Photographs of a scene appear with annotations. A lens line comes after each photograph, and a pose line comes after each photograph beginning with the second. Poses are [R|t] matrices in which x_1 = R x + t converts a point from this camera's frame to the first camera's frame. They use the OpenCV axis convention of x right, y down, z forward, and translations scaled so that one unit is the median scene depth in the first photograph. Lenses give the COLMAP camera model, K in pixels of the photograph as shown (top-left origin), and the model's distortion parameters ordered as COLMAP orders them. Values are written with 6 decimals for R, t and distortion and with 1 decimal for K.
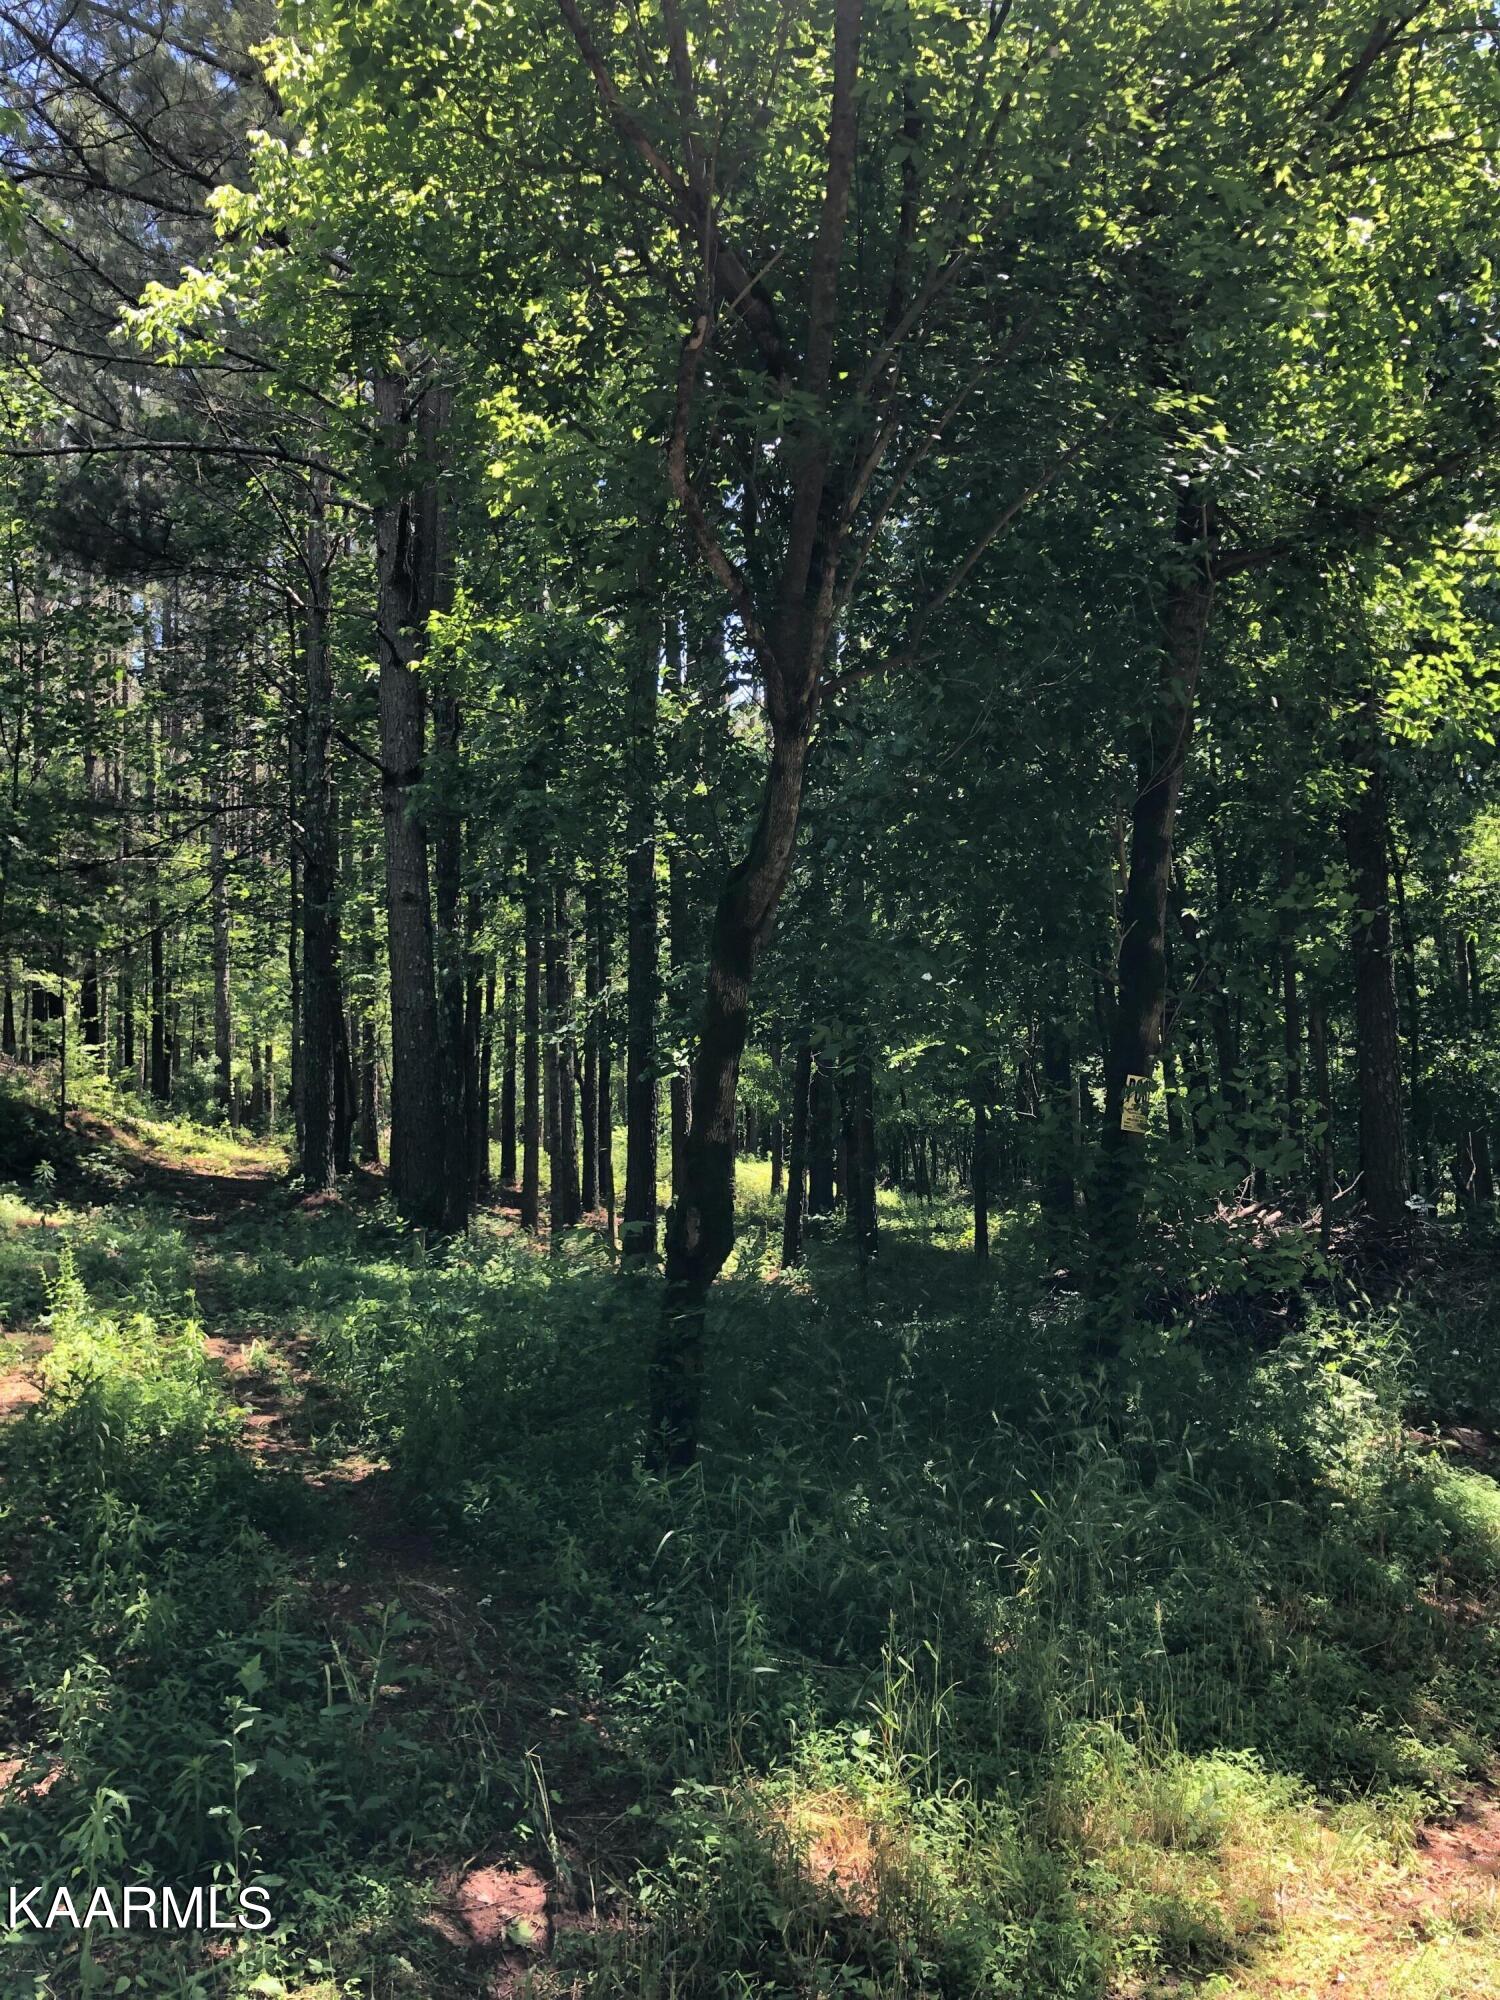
lens RADIAL K [[1621.4, 0, 750.5], [0, 1621.4, 1025.7], [0, 0, 1]] dist [0.004414, -0.004700]
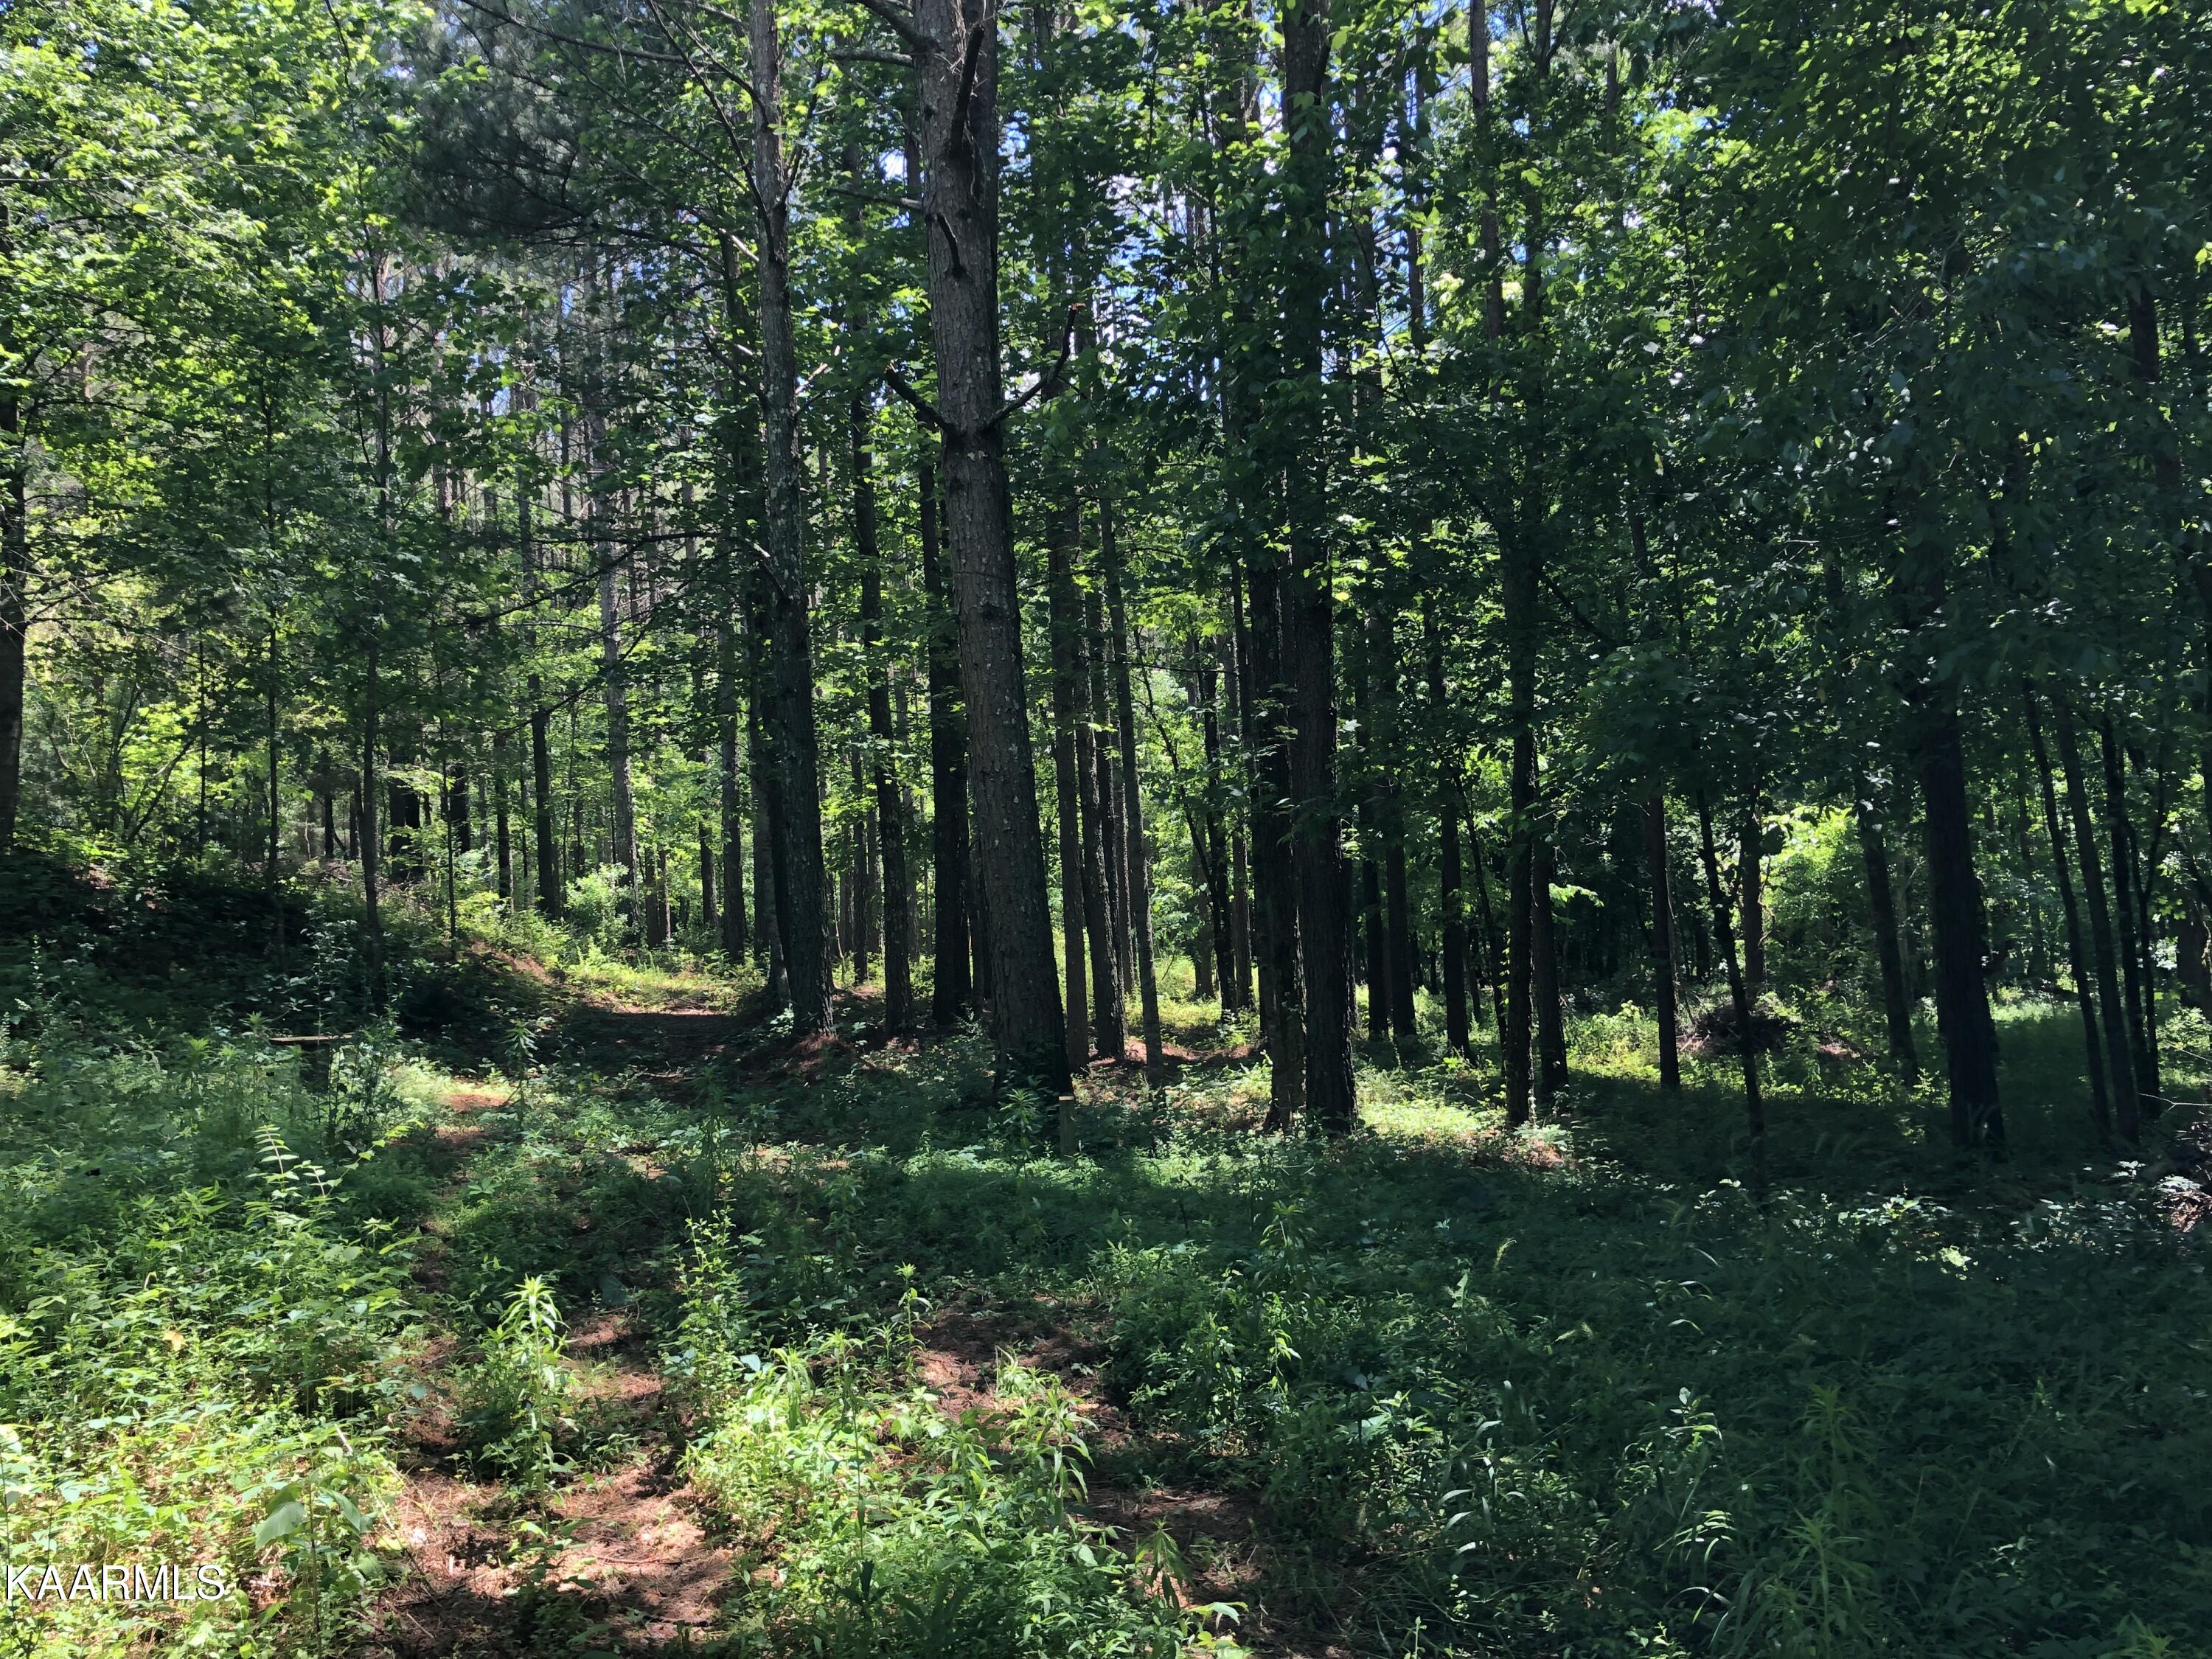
lens RADIAL K [[1793.3, 0, 1037.9], [0, 1793.3, 834.4], [0, 0, 1]] dist [0.004414, -0.004700]
pose [[0.997767, -0.042460, -0.051561, -0.693819], [0.043006, 0.999029, 0.009529, 0.038954], [0.051106, -0.011726, 0.998624, 1.086093]]
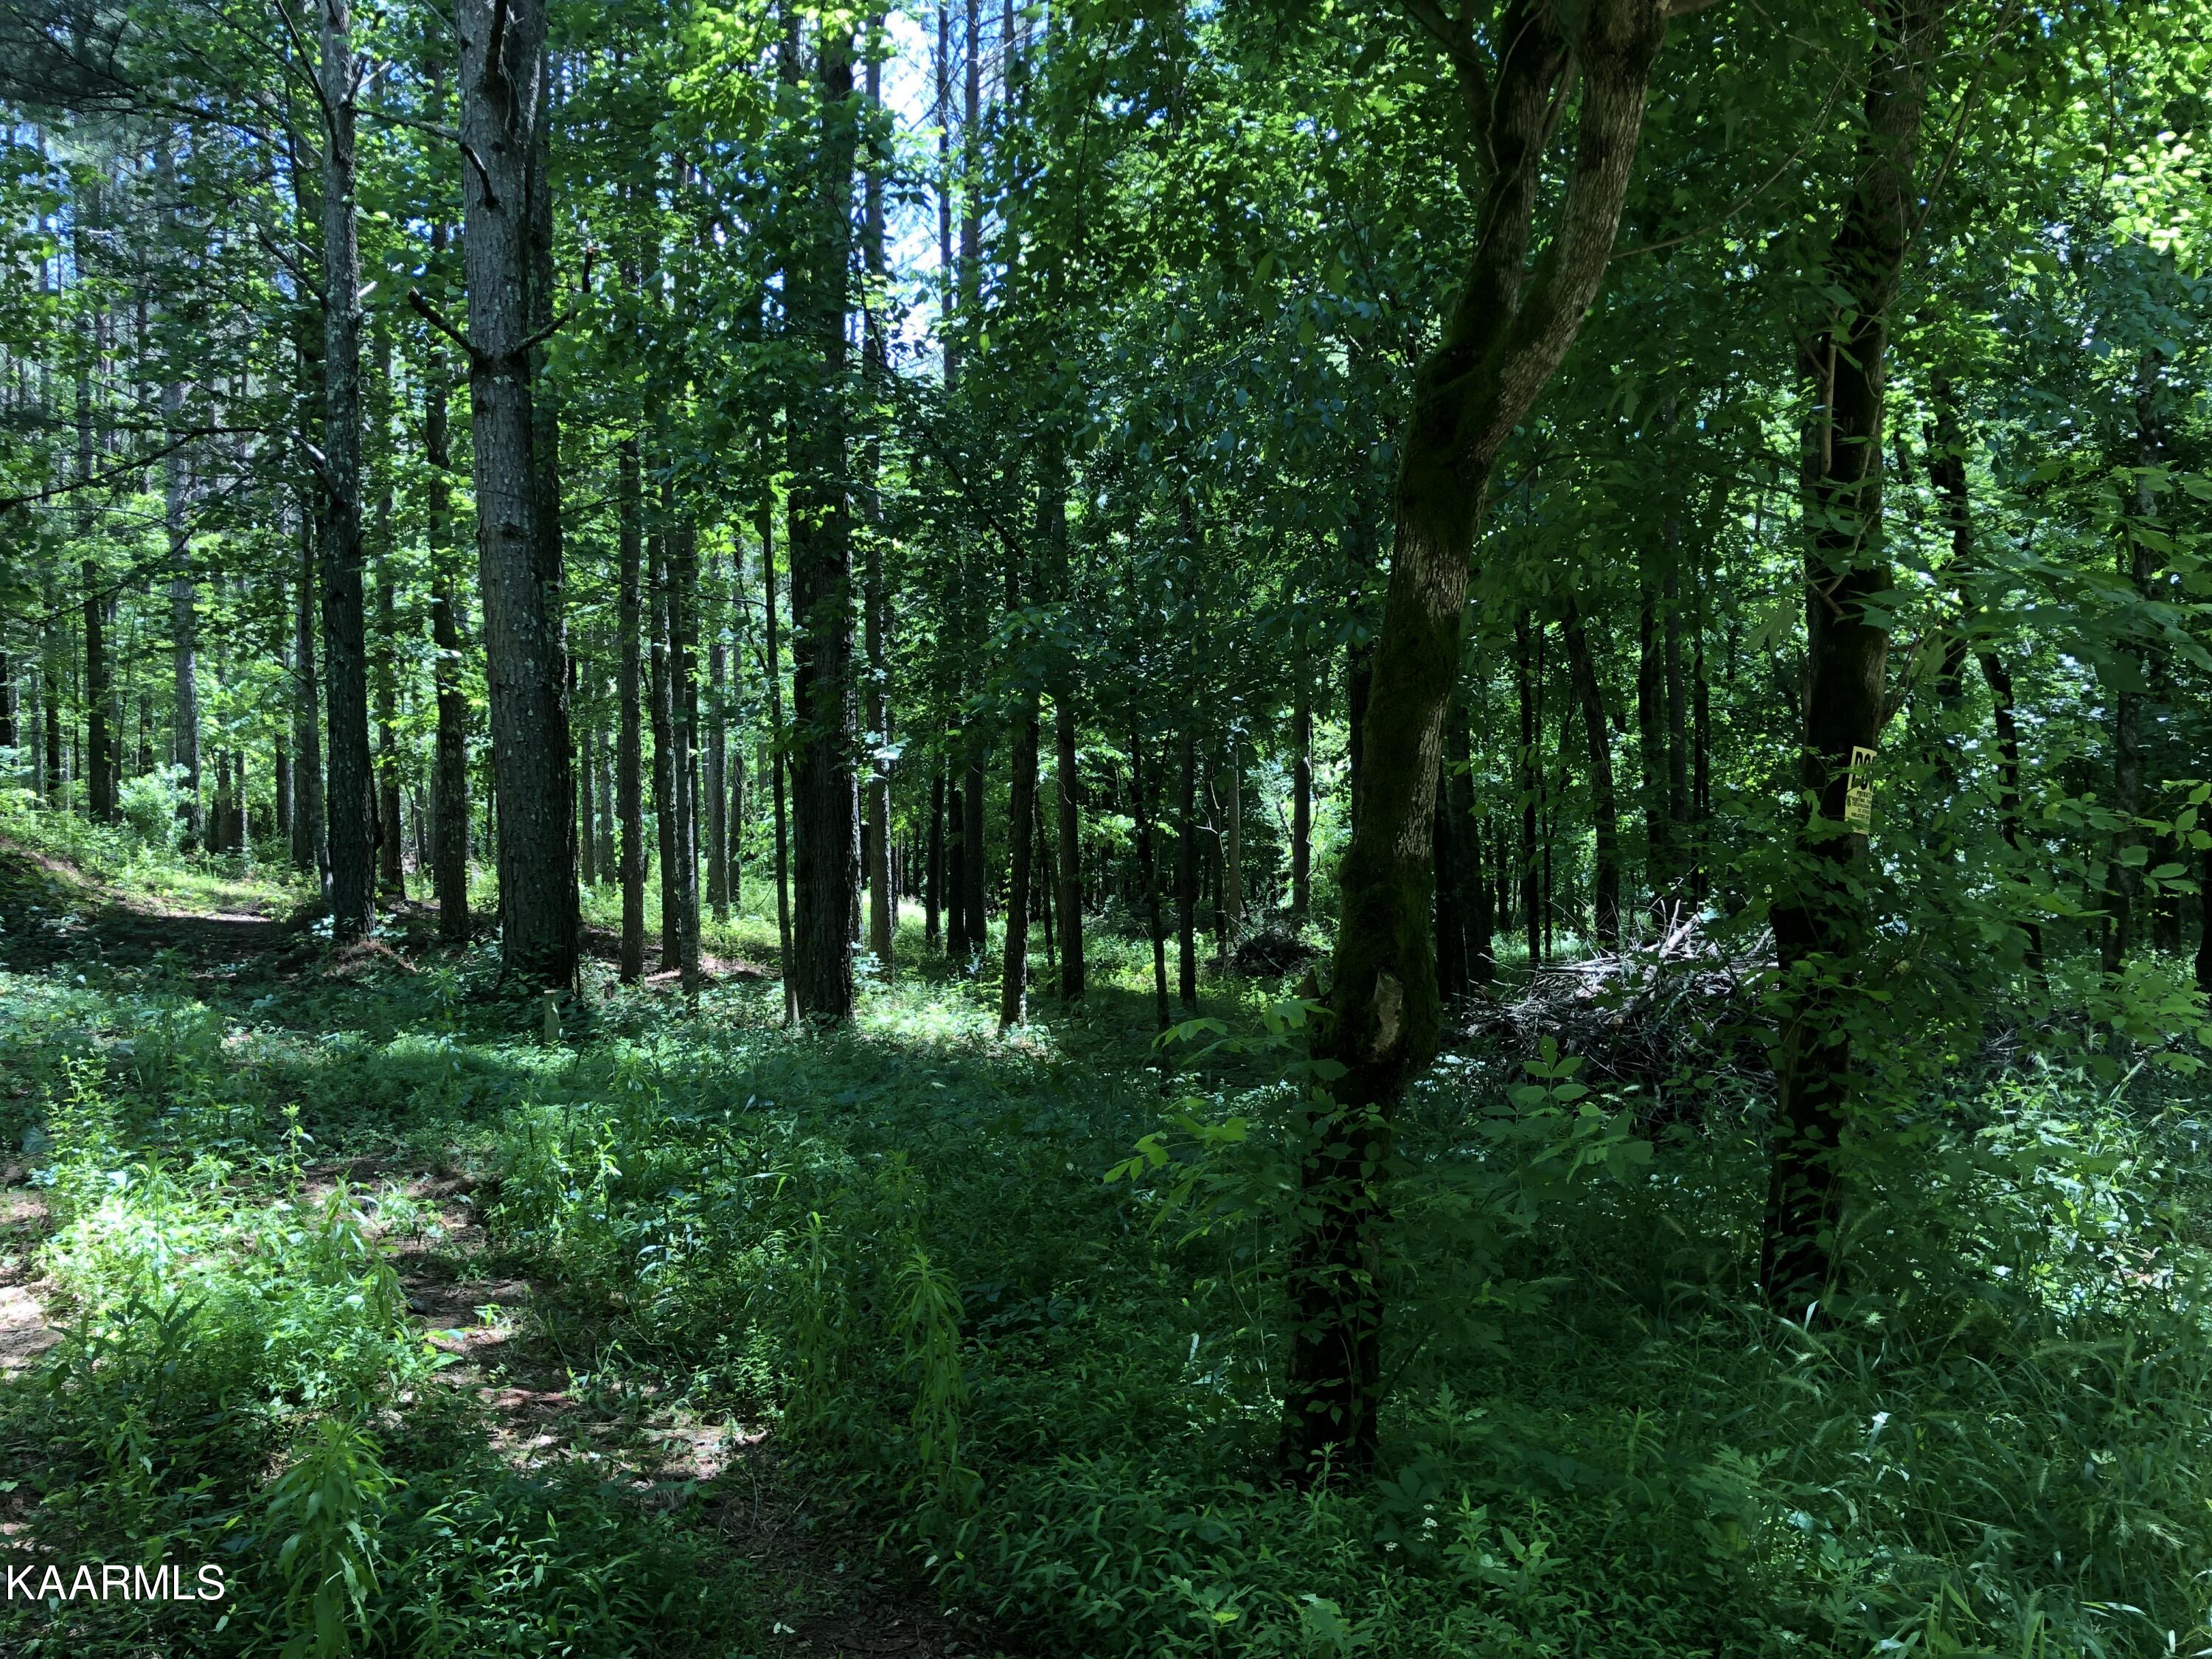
lens RADIAL K [[1778.5, 0, 1106.7], [0, 1778.5, 818.2], [0, 0, 1]] dist [-0.002194, -0.040600]
pose [[0.983472, -0.007176, 0.180916, -0.425993], [-0.000684, 0.999060, 0.043348, 0.062871], [-0.181057, -0.042755, 0.982543, 0.774872]]
